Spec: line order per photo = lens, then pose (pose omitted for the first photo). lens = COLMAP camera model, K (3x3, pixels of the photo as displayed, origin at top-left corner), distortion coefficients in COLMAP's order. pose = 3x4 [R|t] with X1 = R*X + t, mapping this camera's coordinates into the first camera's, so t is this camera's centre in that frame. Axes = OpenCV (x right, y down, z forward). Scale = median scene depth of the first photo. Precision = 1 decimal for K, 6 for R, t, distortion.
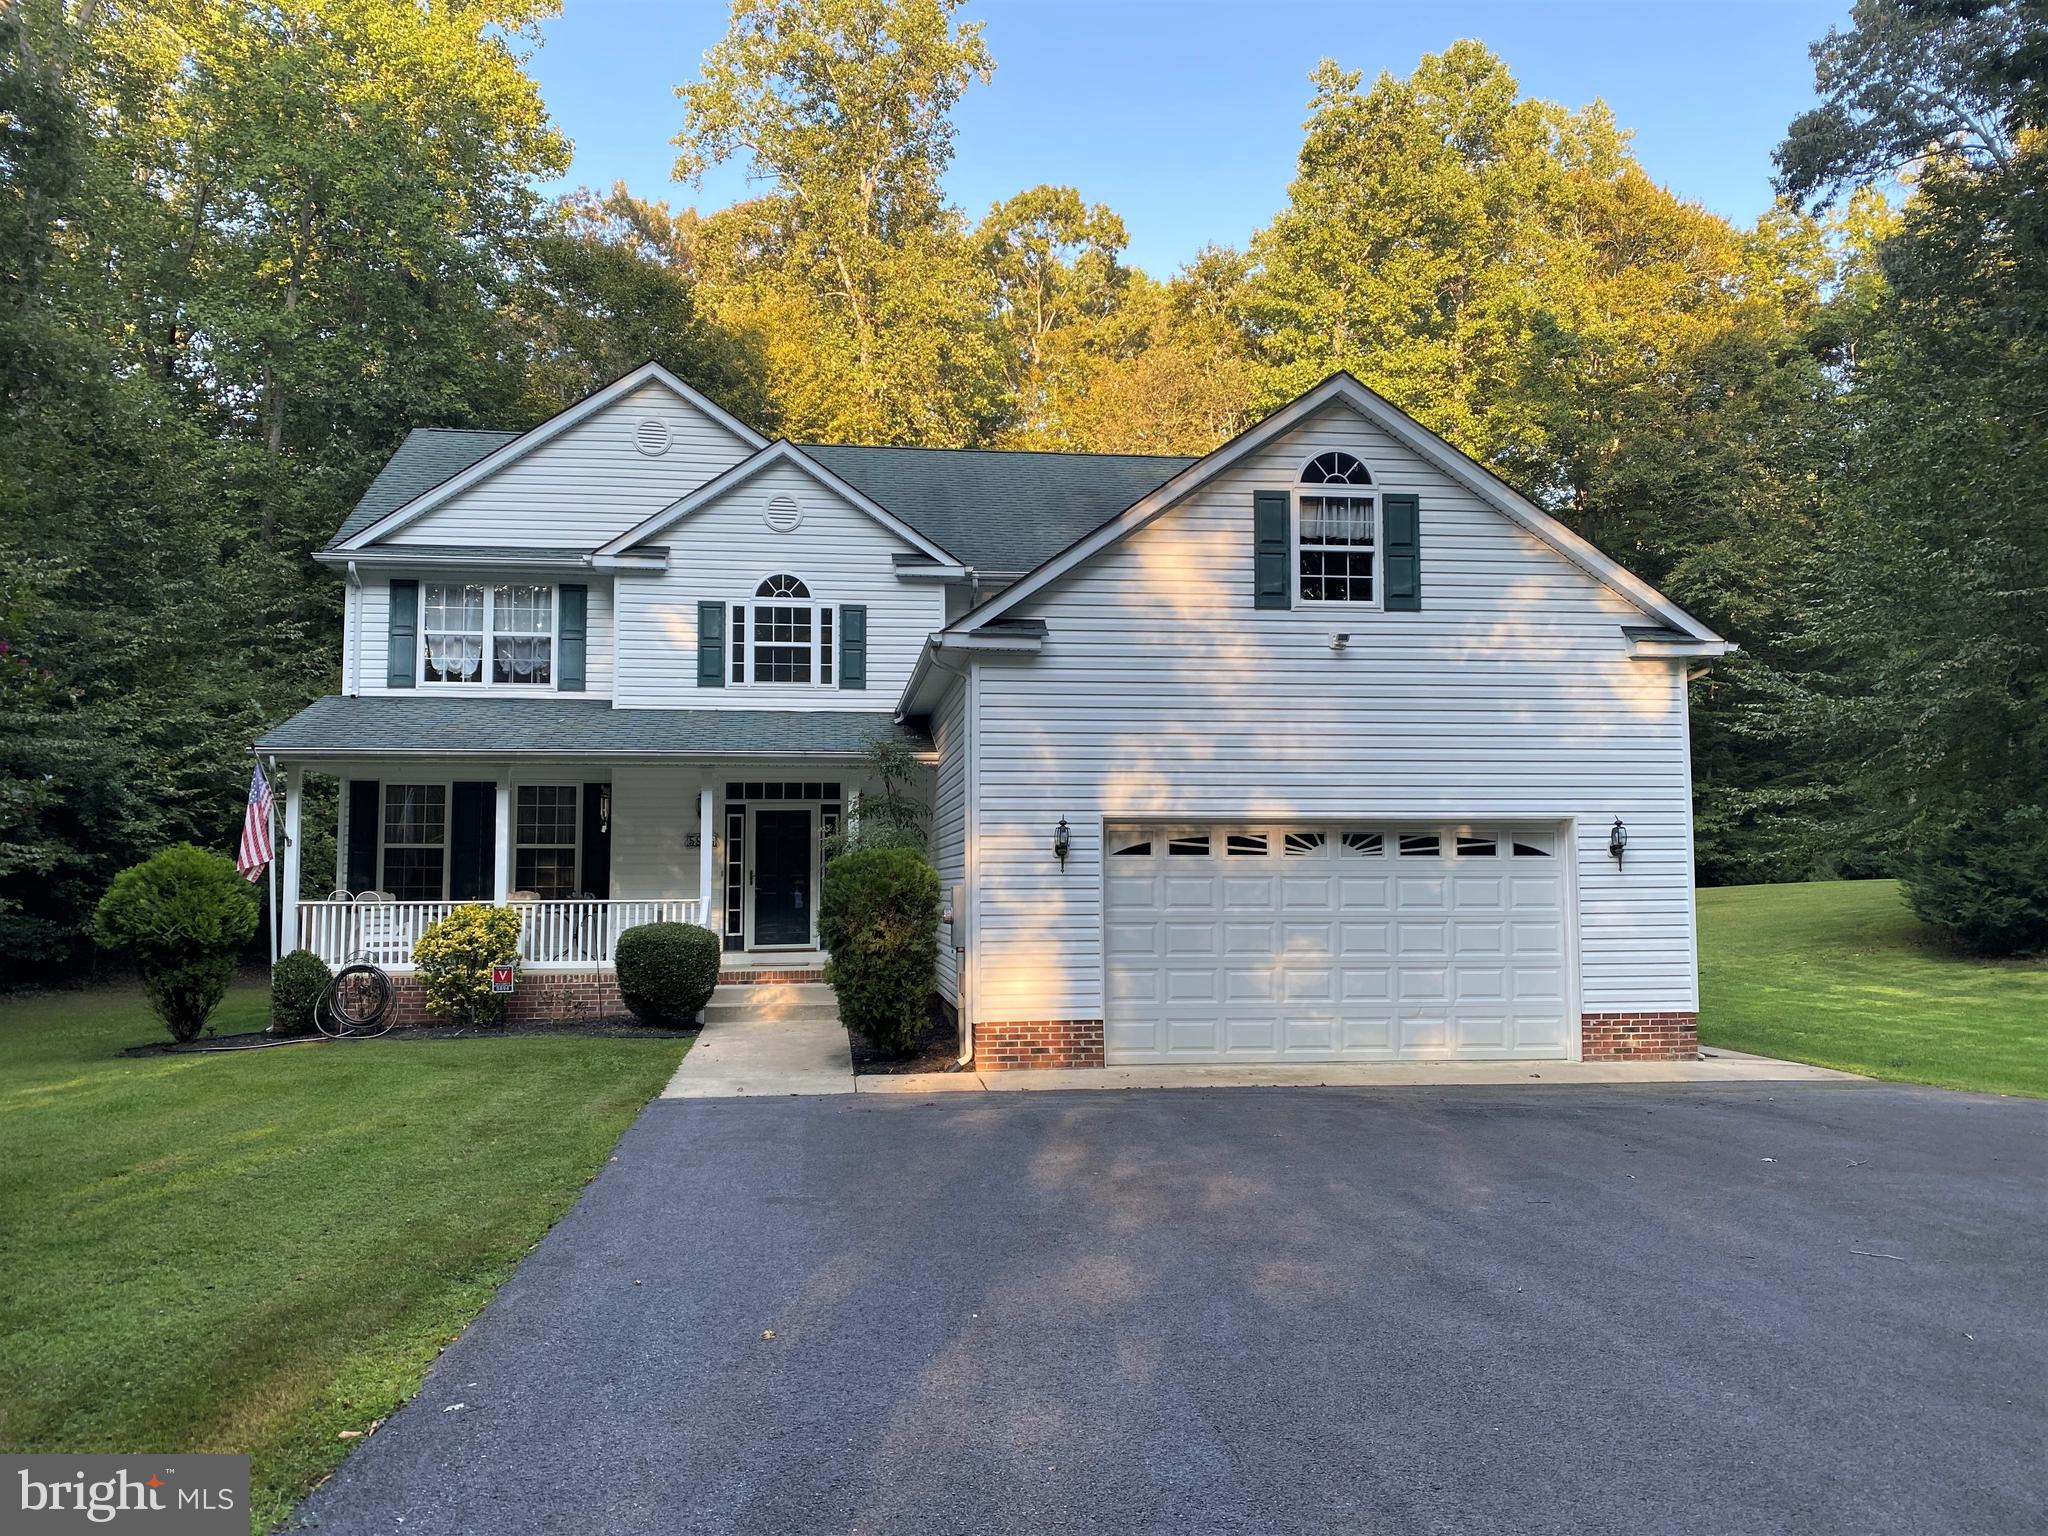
lens RADIAL K [[1586.8, 0, 1020.3], [0, 1586.8, 761.5], [0, 0, 1]] dist [0.053076, -0.052179]
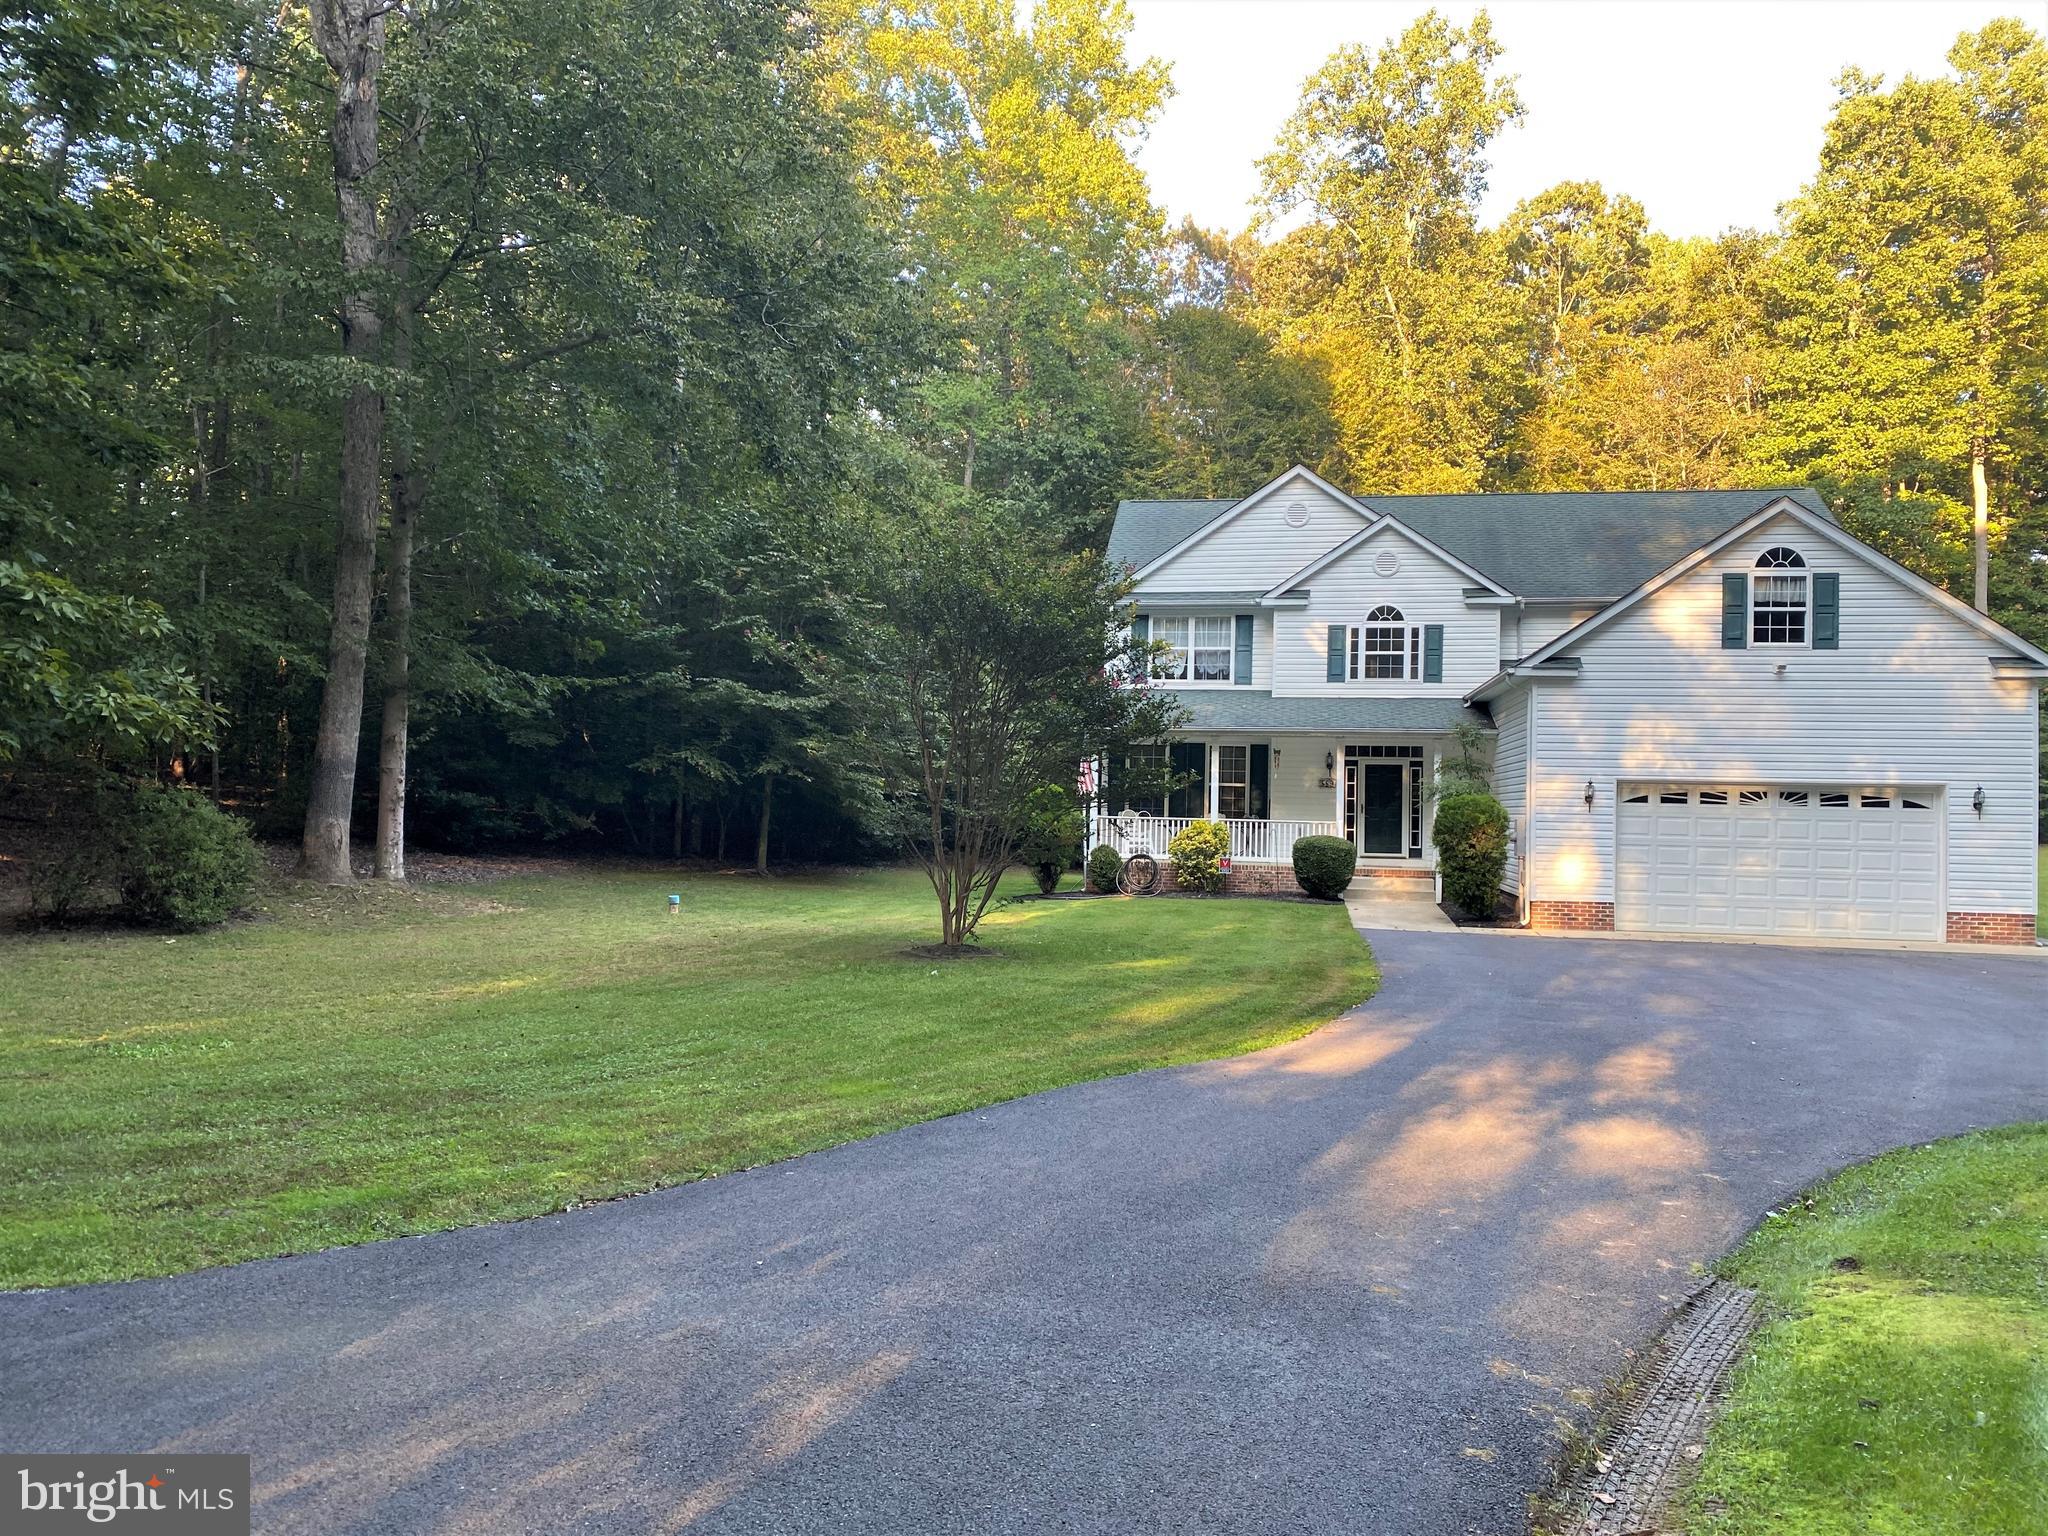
lens RADIAL K [[1586.8, 0, 1022.9], [0, 1586.8, 765.8], [0, 0, 1]] dist [0.053076, -0.052179]
pose [[0.954966, 0.014730, -0.296348, -0.030572], [0.000331, 0.998713, 0.050709, -0.043877], [0.296714, -0.048524, 0.953733, -0.525327]]
